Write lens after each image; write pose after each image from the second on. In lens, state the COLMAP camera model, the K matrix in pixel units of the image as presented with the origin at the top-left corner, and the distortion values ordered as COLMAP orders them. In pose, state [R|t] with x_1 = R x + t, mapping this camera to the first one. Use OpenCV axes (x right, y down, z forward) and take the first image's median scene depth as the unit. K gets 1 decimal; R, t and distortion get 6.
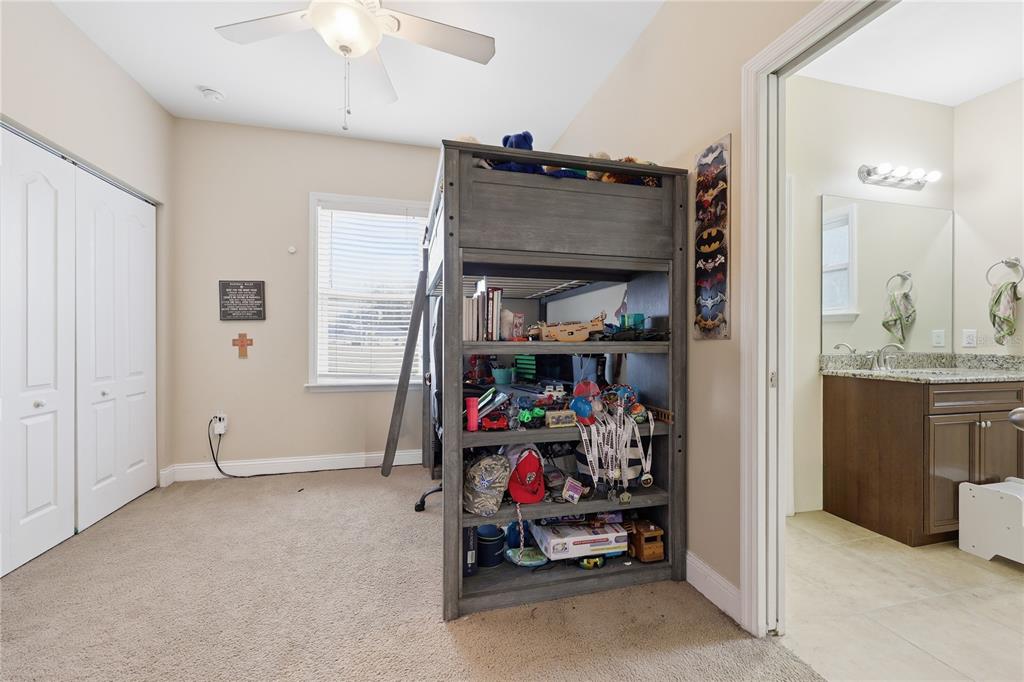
lens RADIAL K [[417.9, 0, 508.6], [0, 417.9, 337.9], [0, 0, 1]] dist [-0.001278, 0.000051]
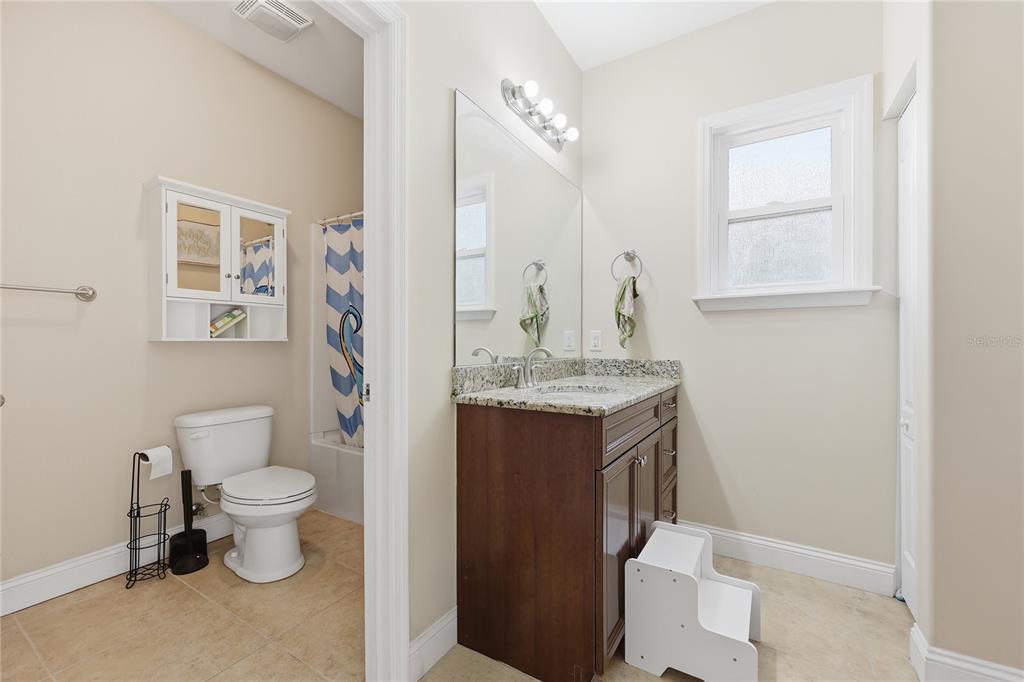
lens RADIAL K [[417.9, 0, 513.3], [0, 417.9, 341.7], [0, 0, 1]] dist [-0.001278, 0.000051]
pose [[0.722360, 0.001918, 0.691514, 0.403993], [-0.000214, 0.999997, -0.002551, 0.005965], [-0.691517, 0.001694, 0.722358, 0.522125]]
